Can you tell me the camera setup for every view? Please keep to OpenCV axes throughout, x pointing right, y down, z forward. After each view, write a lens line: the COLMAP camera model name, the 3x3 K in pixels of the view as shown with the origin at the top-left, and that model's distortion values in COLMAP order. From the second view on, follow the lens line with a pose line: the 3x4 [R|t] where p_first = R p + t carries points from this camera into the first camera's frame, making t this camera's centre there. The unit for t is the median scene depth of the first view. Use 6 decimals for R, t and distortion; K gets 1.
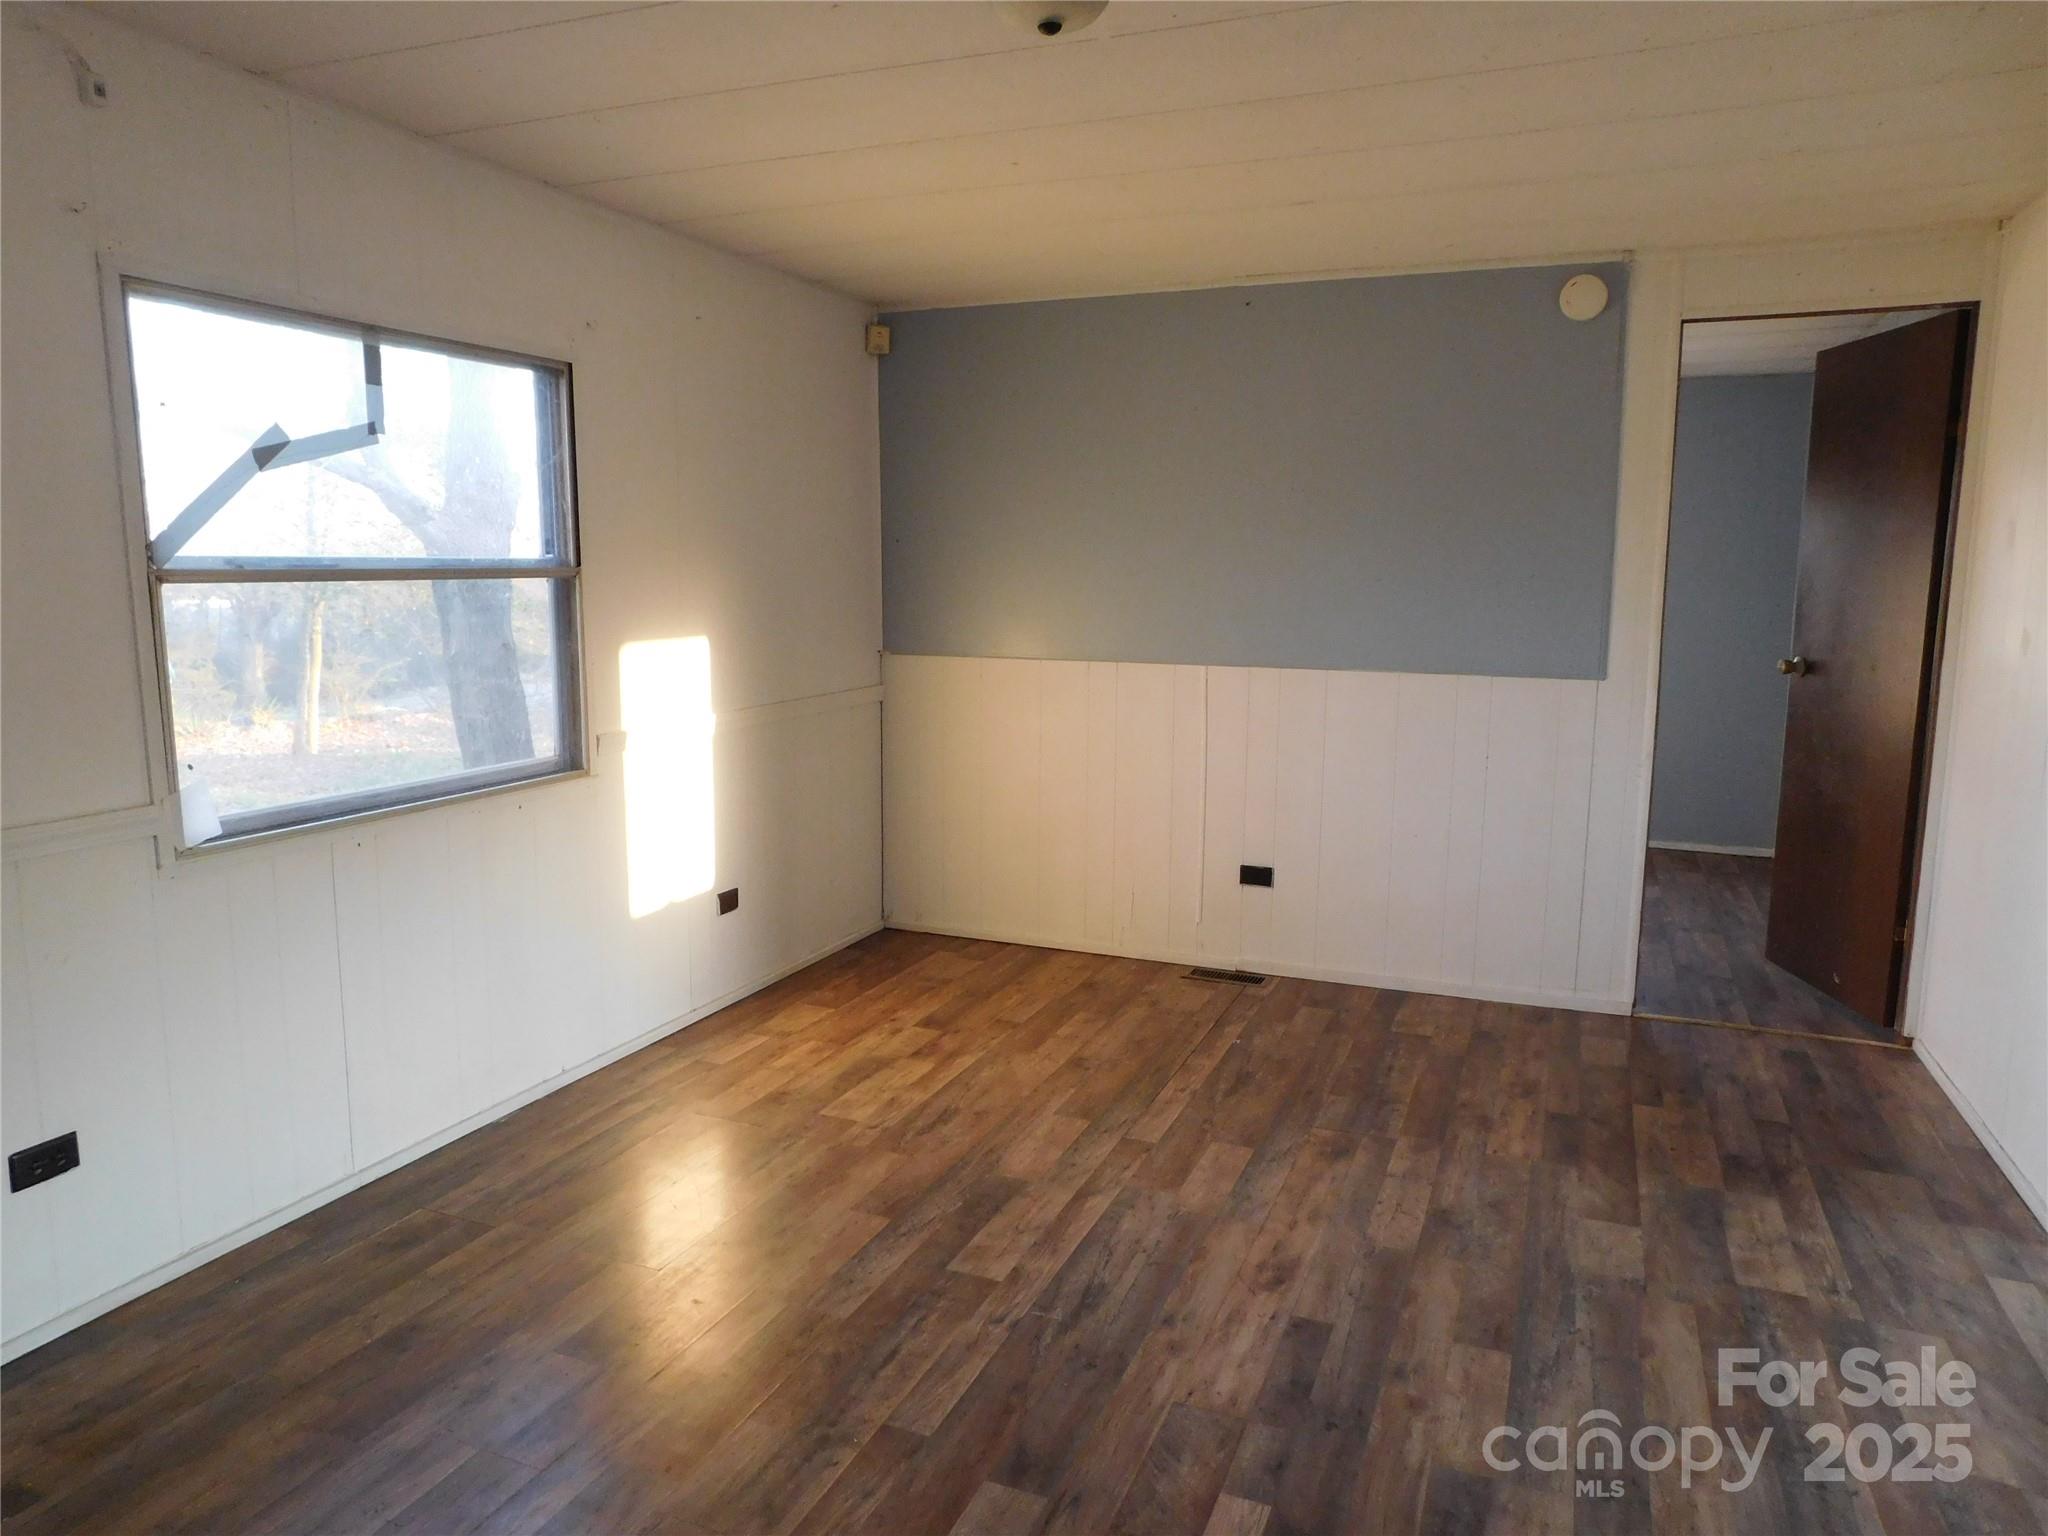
lens RADIAL K [[1387.0, 0, 1014.4], [0, 1387.0, 769.7], [0, 0, 1]] dist [-0.031670, 0.005710]
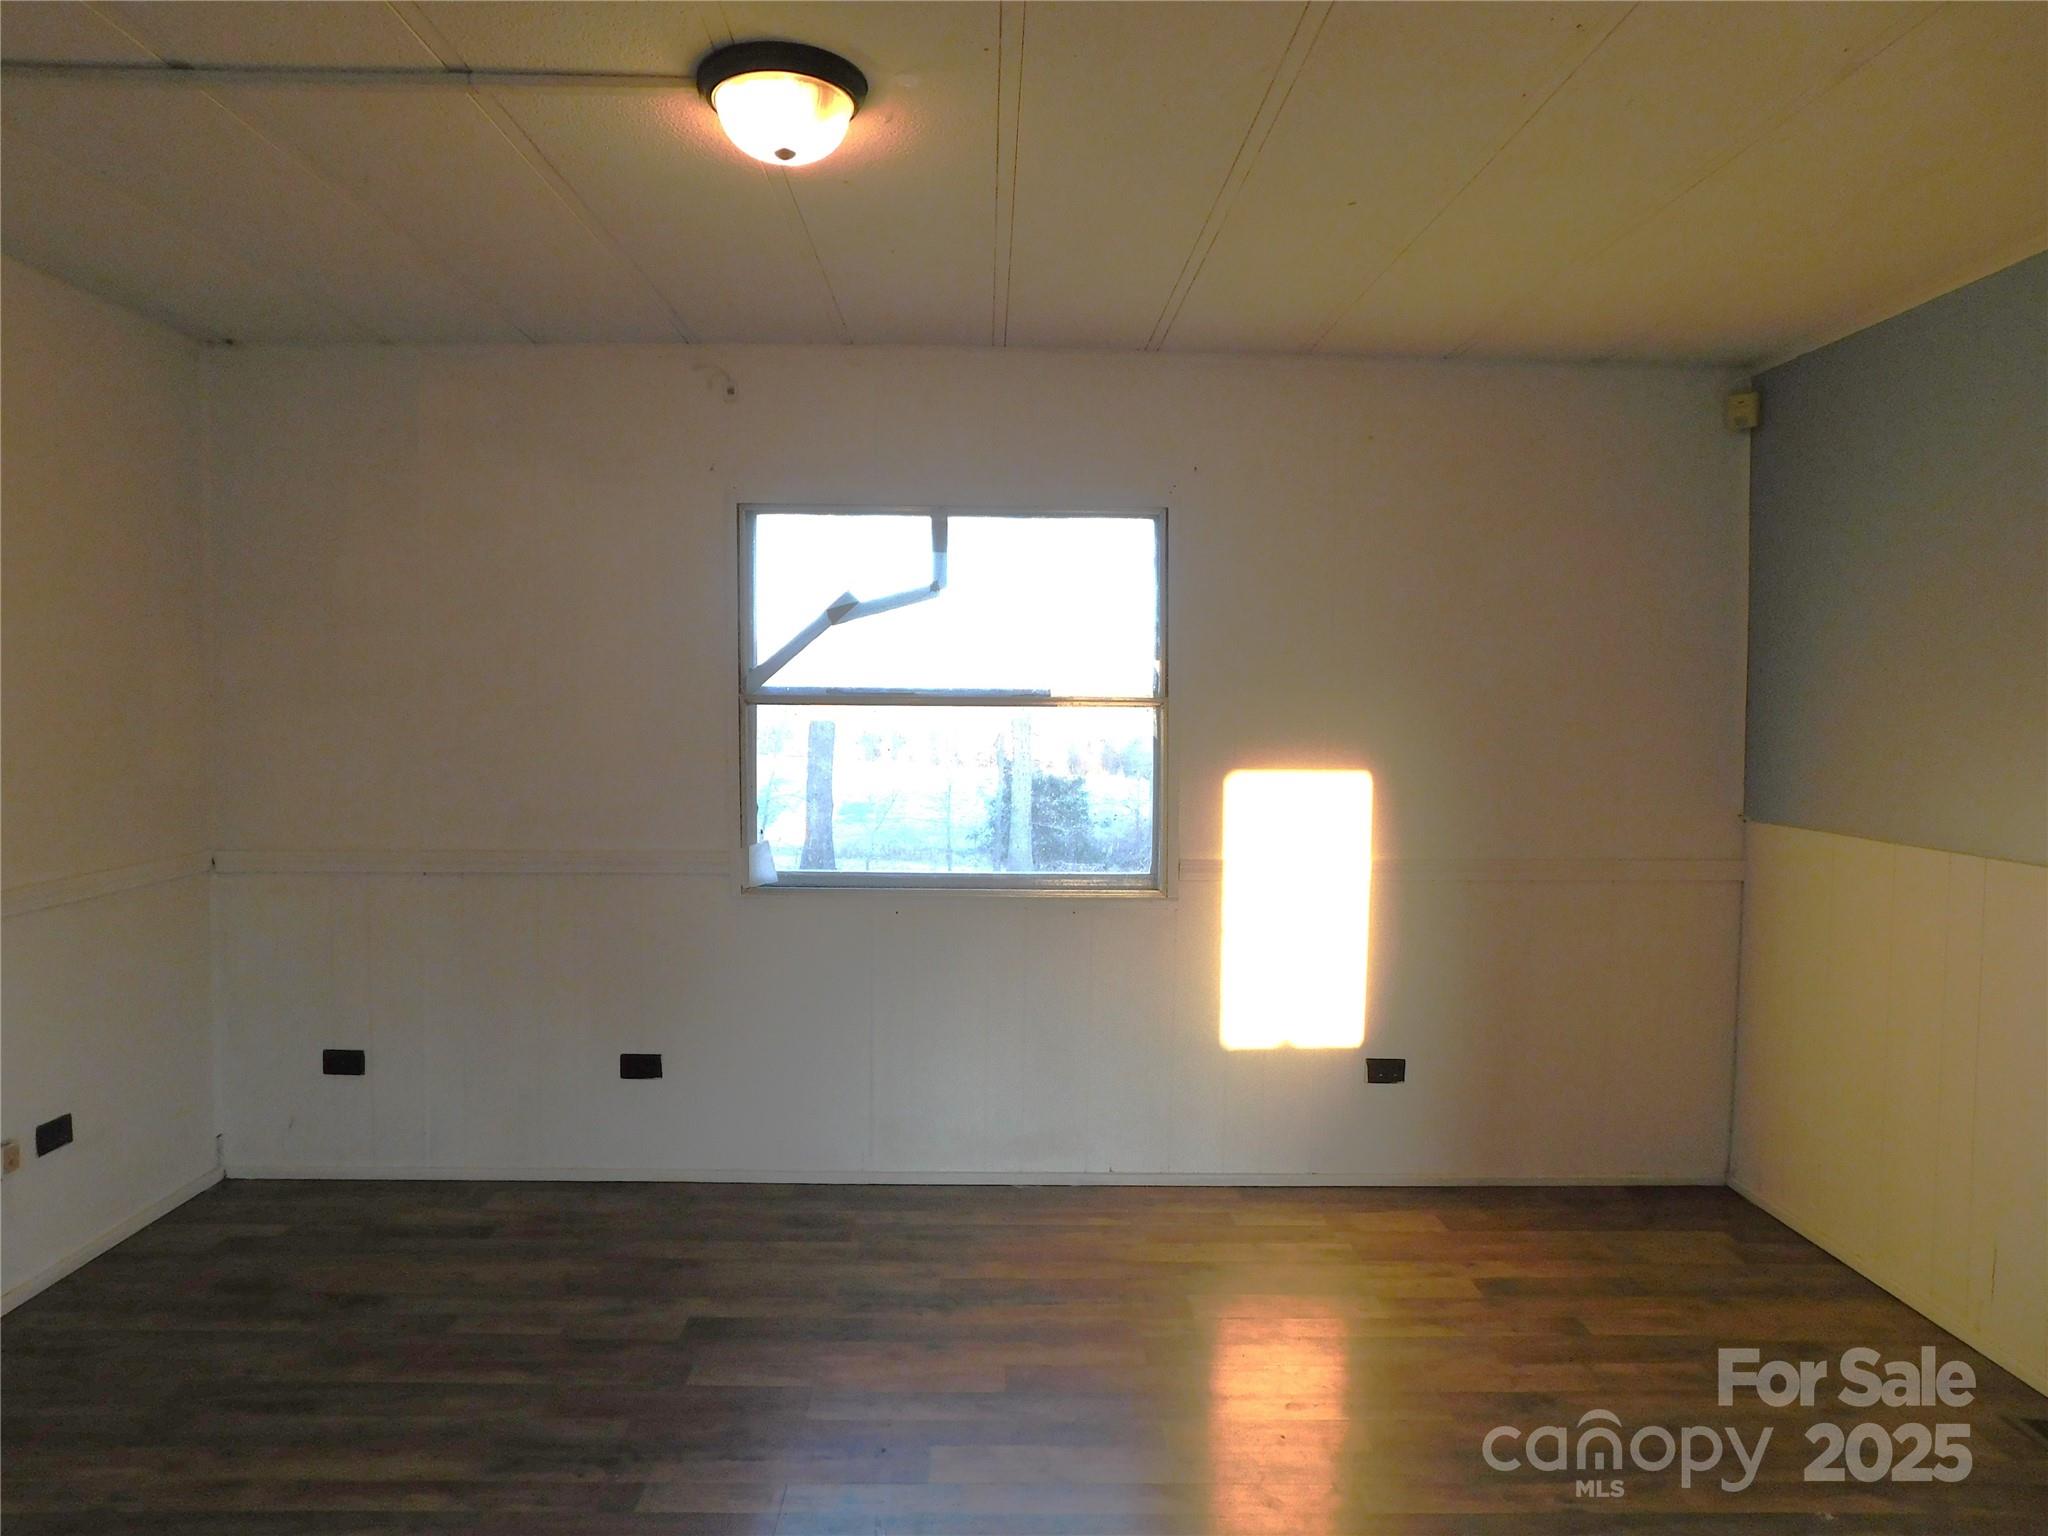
lens RADIAL K [[1387.0, 0, 1014.4], [0, 1387.0, 769.7], [0, 0, 1]] dist [-0.031670, 0.005710]
pose [[0.393015, 0.044505, -0.918454, 0.569099], [-0.141972, 0.989788, -0.012790, -0.058025], [0.908506, 0.135421, 0.395320, 0.449136]]
